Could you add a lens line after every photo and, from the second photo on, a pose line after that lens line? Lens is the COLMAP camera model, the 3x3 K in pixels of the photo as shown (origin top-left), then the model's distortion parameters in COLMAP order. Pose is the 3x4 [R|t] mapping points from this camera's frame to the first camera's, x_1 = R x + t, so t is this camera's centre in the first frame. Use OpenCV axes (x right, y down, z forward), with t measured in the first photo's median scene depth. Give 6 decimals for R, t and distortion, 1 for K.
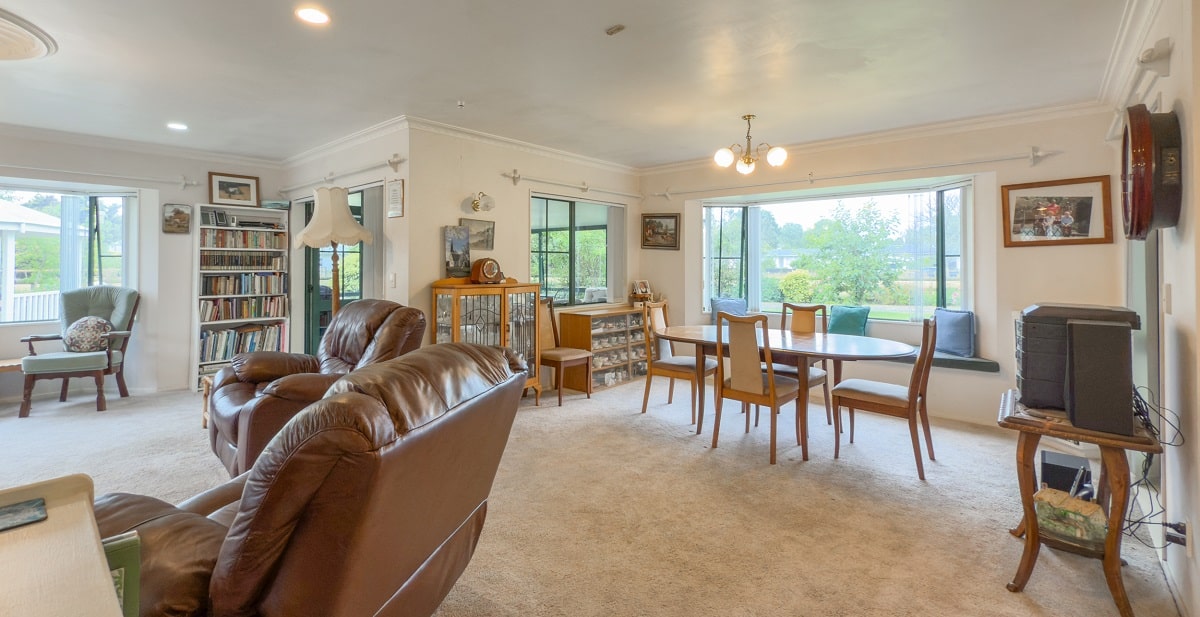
lens RADIAL K [[512.9, 0, 562.1], [0, 512.9, 266.6], [0, 0, 1]] dist [-0.001810, 0.000185]
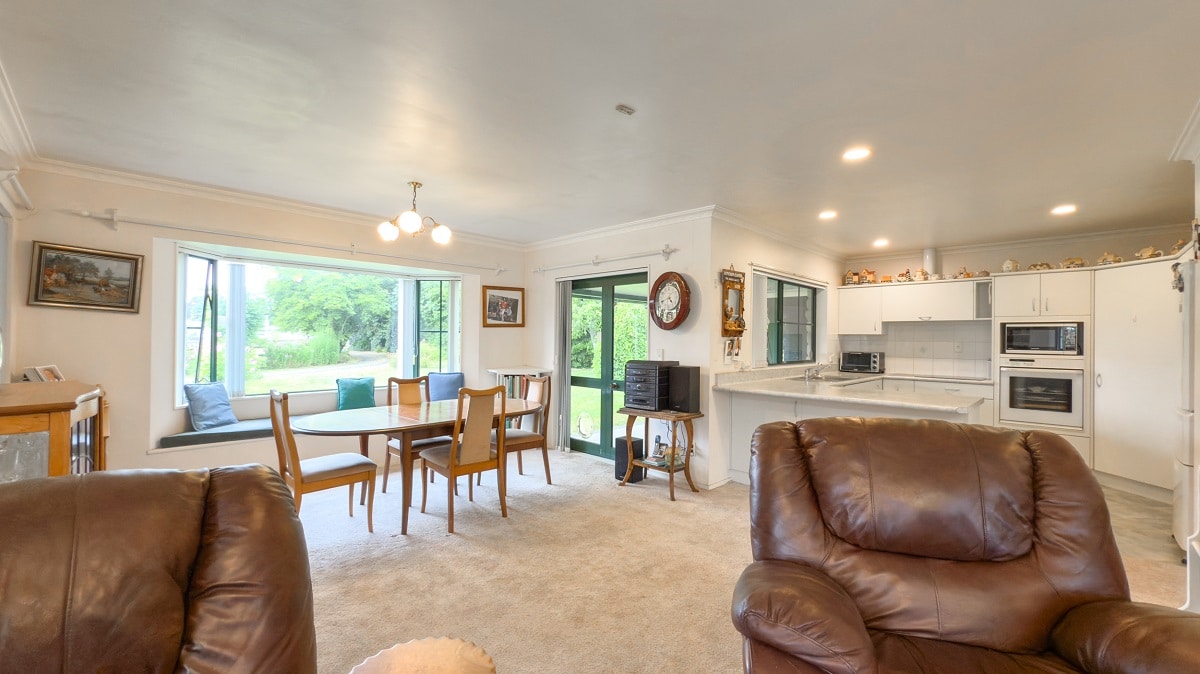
lens RADIAL K [[487.7, 0, 592.9], [0, 487.7, 333.3], [0, 0, 1]] dist [-0.000361, 0.000009]
pose [[0.022936, 0.014445, 0.999633, -0.570090], [-0.001501, 0.999895, -0.014415, -0.000072], [-0.999736, -0.001170, 0.022955, 0.683809]]
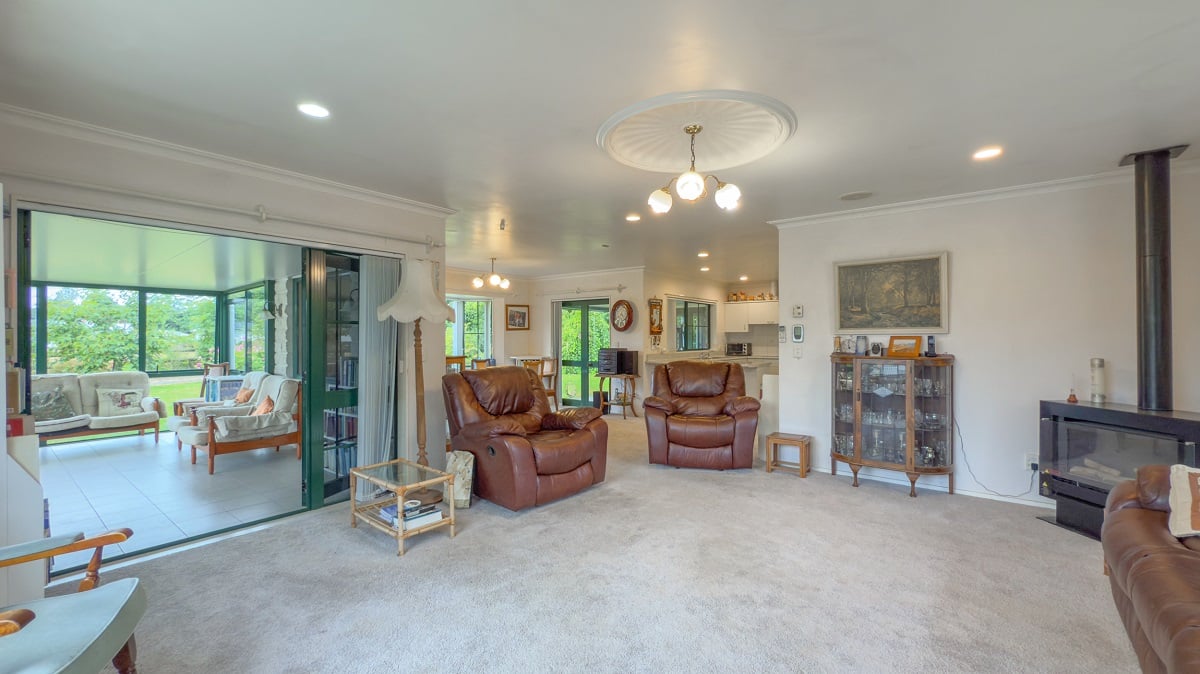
lens RADIAL K [[523.9, 0, 603.6], [0, 523.9, 335.3], [0, 0, 1]] dist [0.000315, 0.000000]
pose [[-0.107974, 0.008004, 0.994121, -1.683660], [0.011825, 0.999907, -0.006766, 0.006011], [-0.994083, 0.011025, -0.108059, 0.857067]]
